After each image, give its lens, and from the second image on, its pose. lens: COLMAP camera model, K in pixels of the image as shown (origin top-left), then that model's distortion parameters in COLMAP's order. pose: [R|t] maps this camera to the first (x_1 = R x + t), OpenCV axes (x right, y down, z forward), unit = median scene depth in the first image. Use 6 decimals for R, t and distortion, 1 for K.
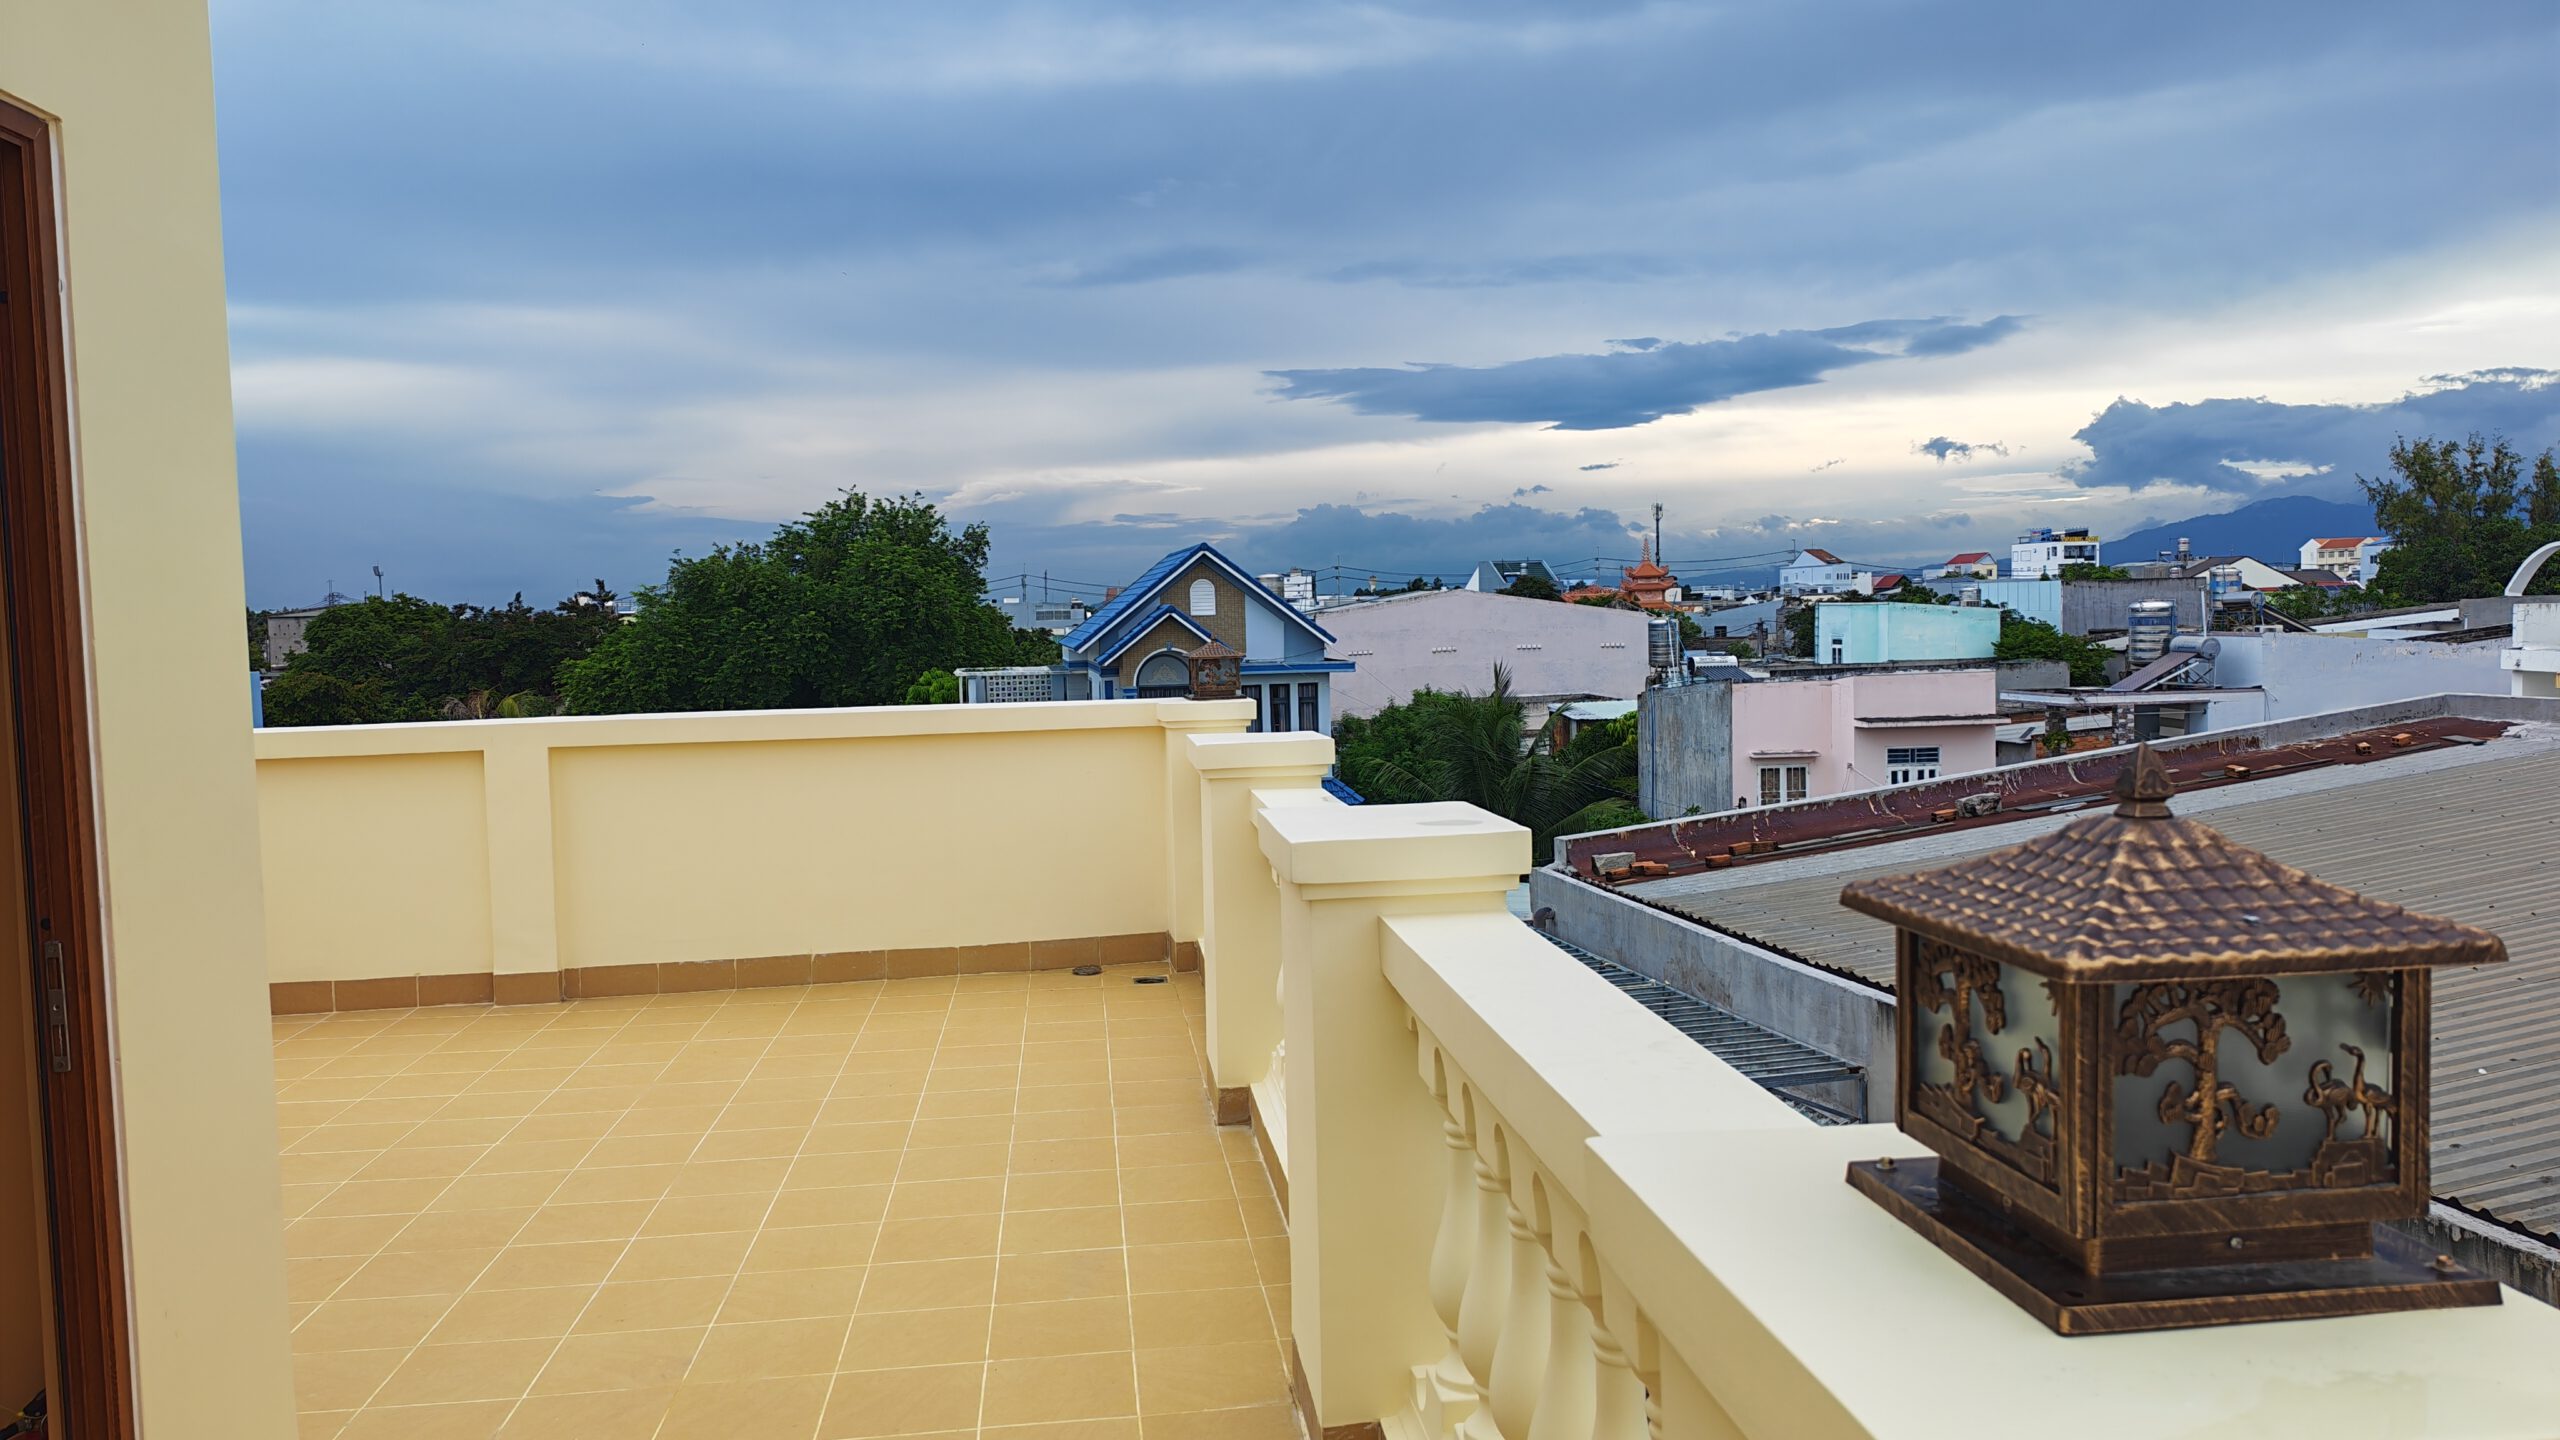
lens RADIAL K [[1810.2, 0, 1279.1], [0, 1810.2, 725.3], [0, 0, 1]] dist [0.047307, -0.000639]
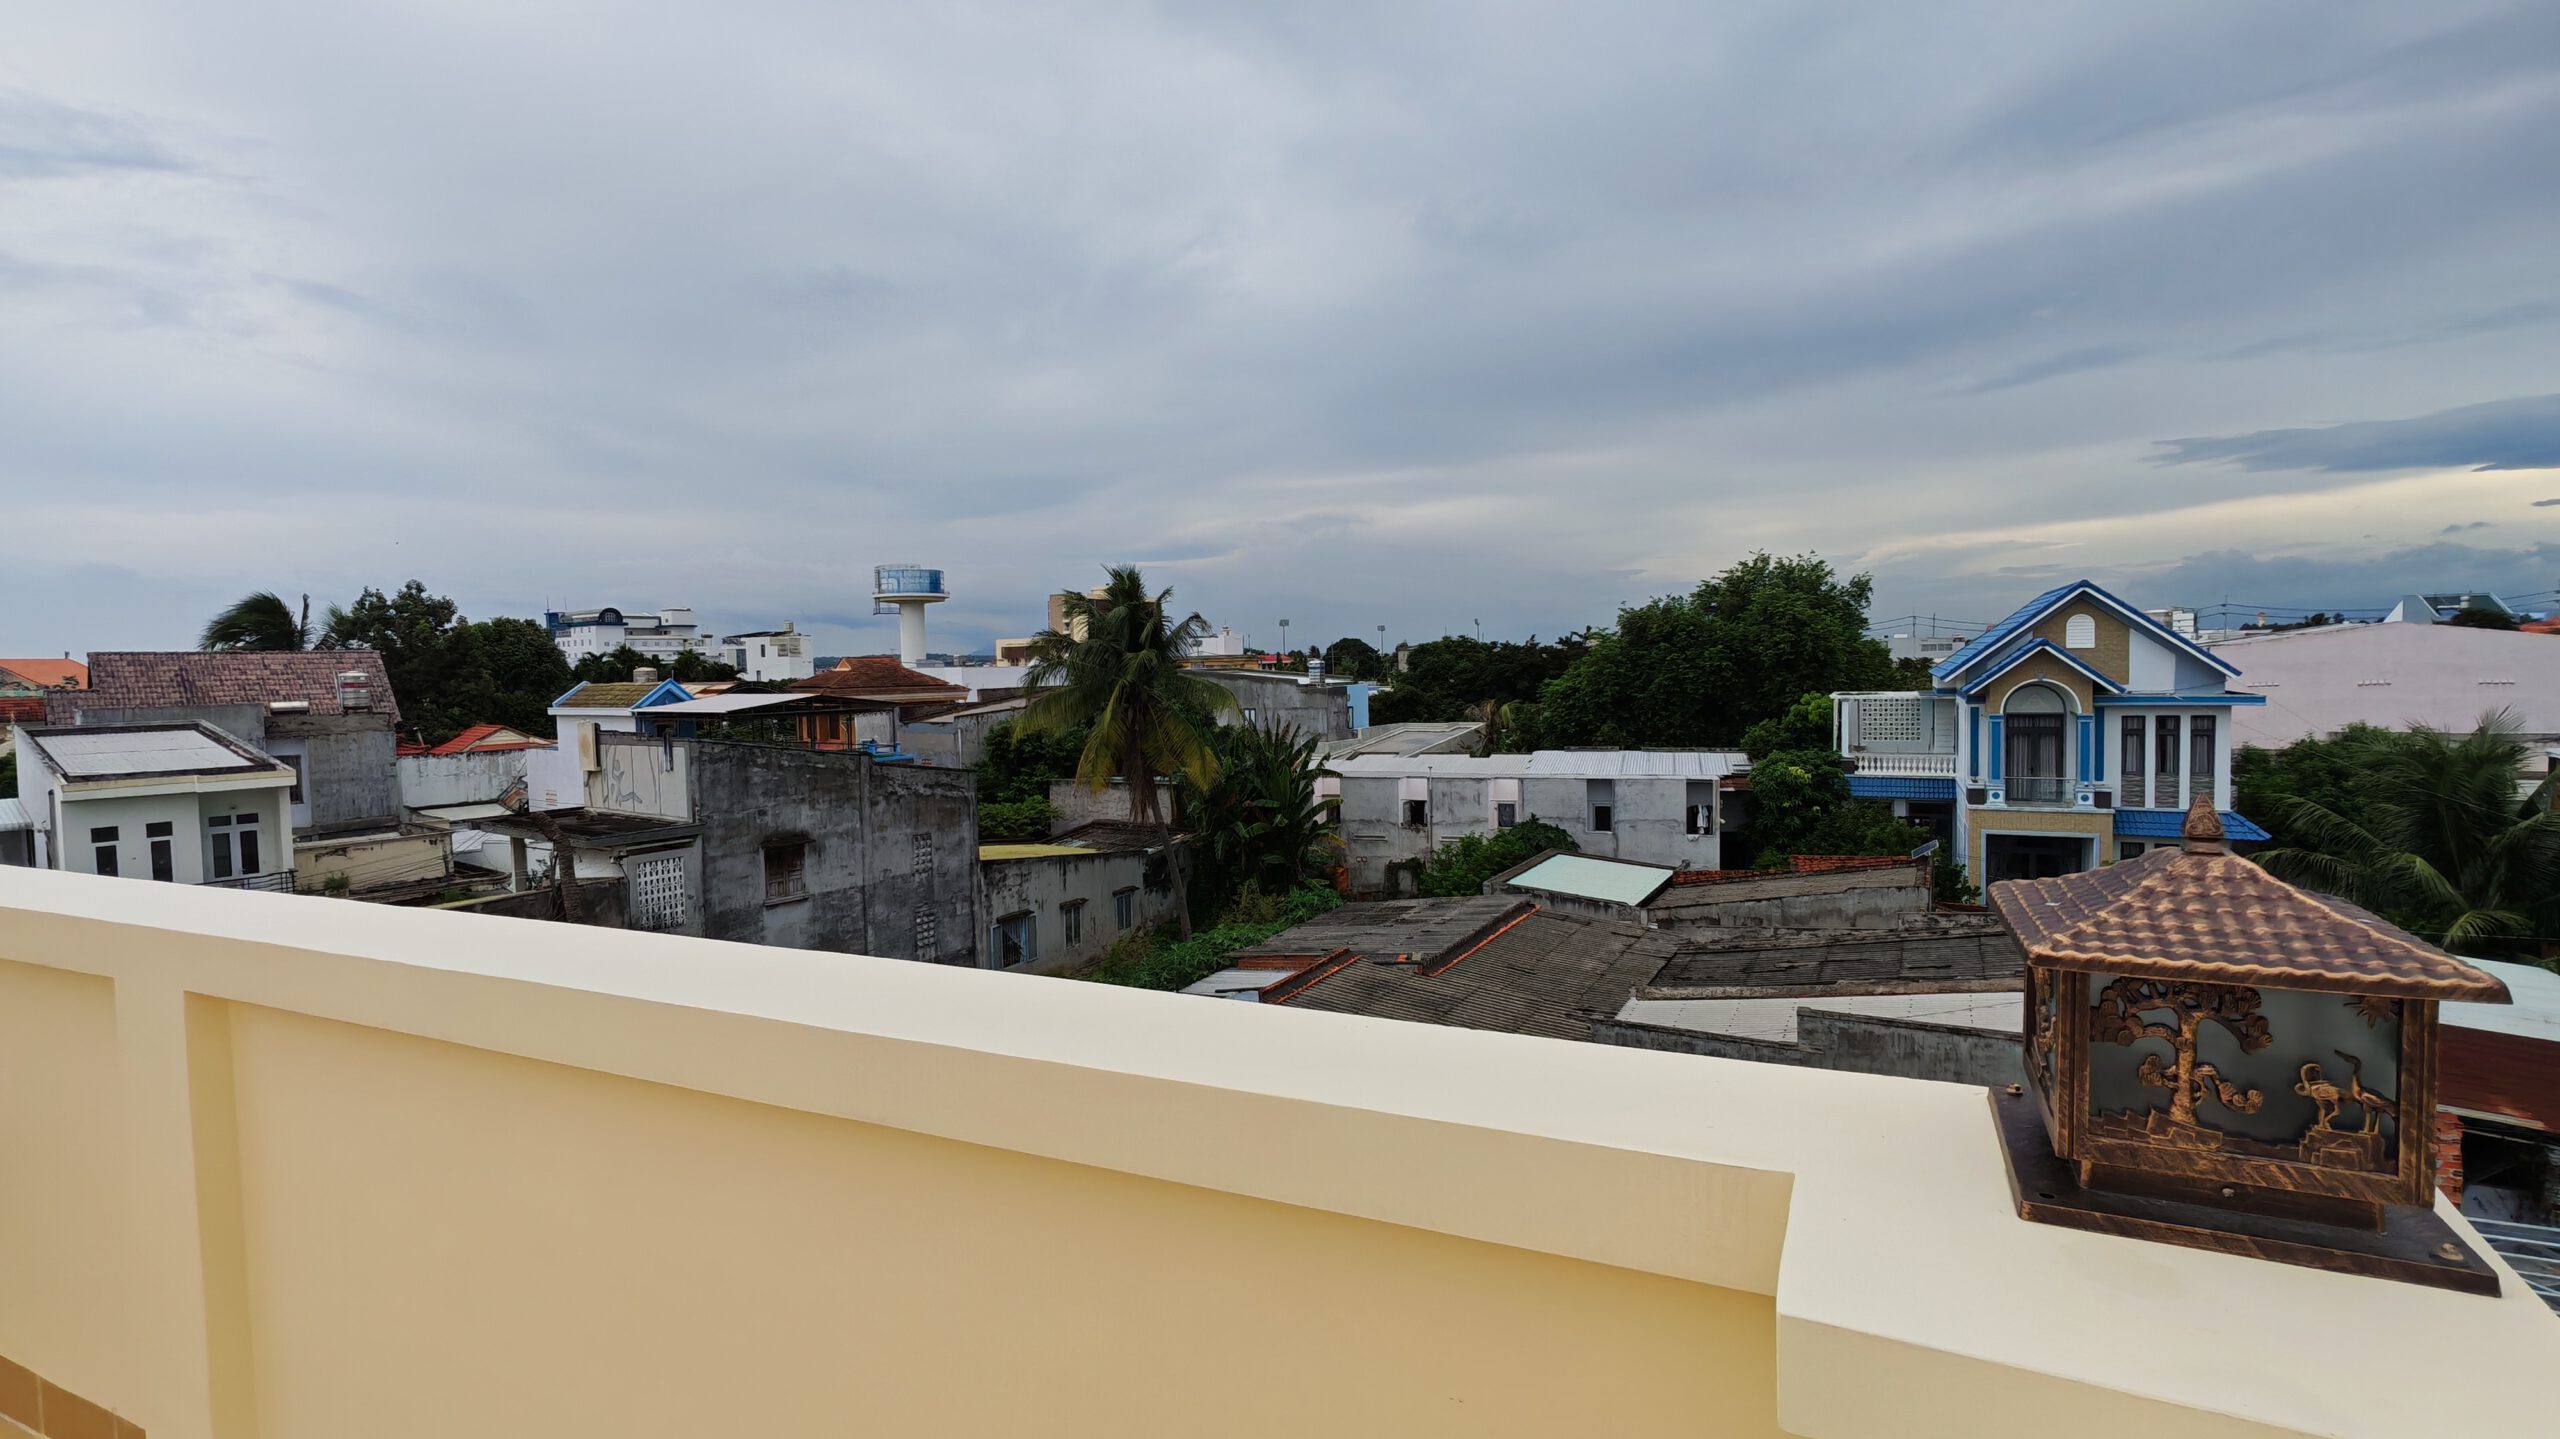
lens RADIAL K [[1184.0, 0, 1289.2], [0, 1184.0, 720.9], [0, 0, 1]] dist [0.013366, 0.001262]
pose [[0.809590, 0.035847, -0.585901, -0.004805], [-0.034989, 0.999306, 0.012793, -0.007808], [0.585953, 0.010143, 0.810282, 0.116973]]
